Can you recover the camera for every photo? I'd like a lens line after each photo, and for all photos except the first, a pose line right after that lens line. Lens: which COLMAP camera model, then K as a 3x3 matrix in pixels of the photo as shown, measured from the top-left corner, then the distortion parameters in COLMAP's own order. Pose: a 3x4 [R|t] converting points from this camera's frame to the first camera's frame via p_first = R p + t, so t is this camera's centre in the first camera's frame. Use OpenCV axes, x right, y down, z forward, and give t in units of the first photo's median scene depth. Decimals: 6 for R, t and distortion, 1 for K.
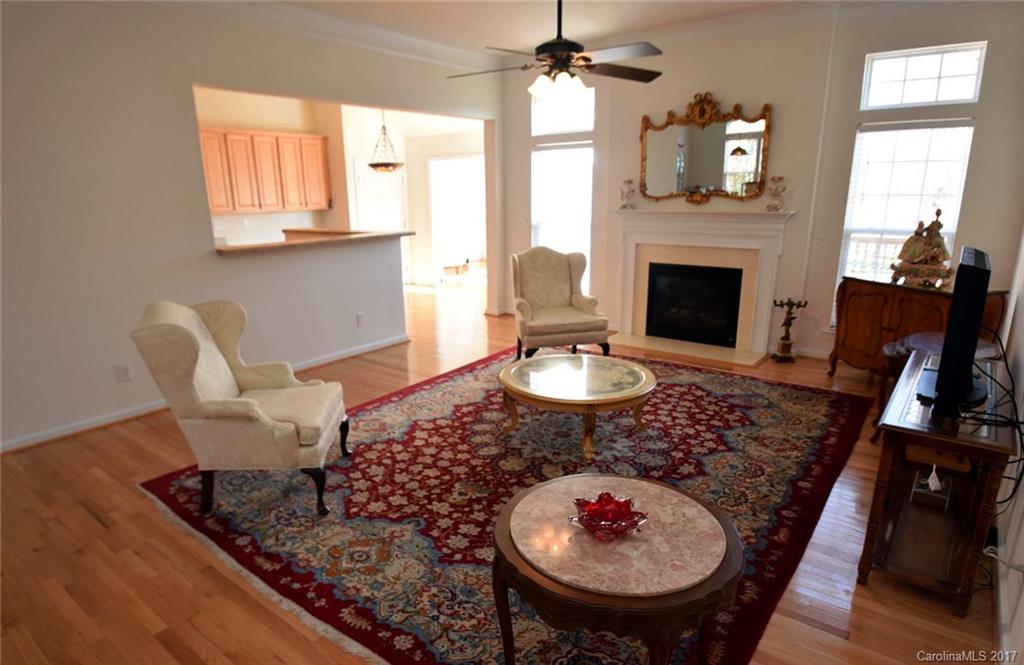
lens RADIAL K [[608.3, 0, 470.3], [0, 608.3, 347.2], [0, 0, 1]] dist [-0.020547, -0.001142]
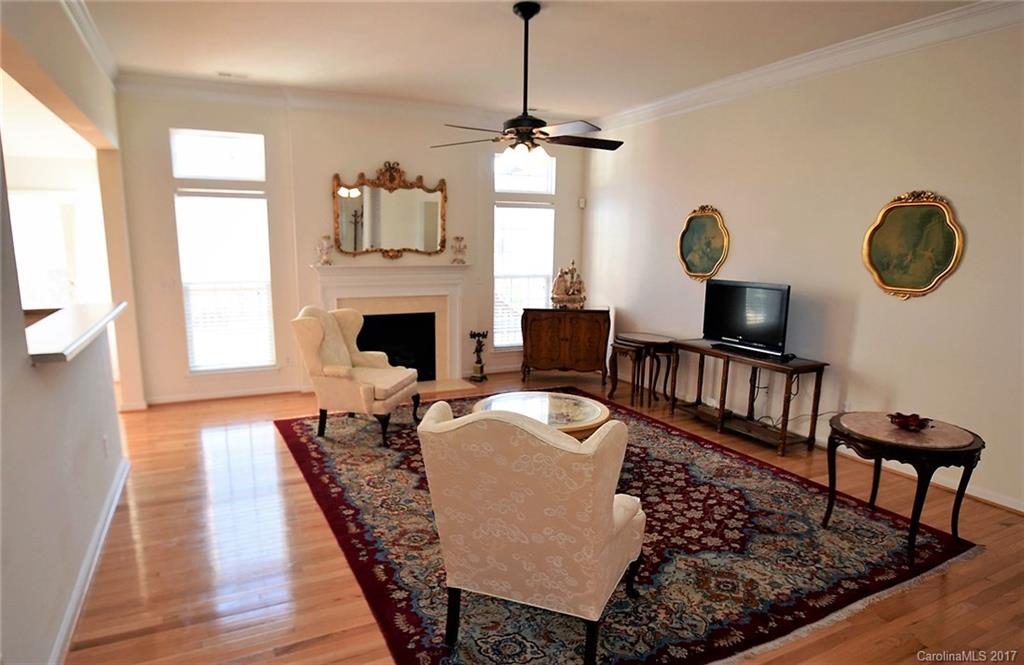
lens RADIAL K [[608.3, 0, 509.1], [0, 608.3, 337.8], [0, 0, 1]] dist [-0.020547, -0.001142]
pose [[0.405494, -0.120263, 0.906152, -0.608334], [0.214183, 0.976212, 0.033717, -0.095111], [-0.888651, 0.180410, 0.421607, 0.400744]]
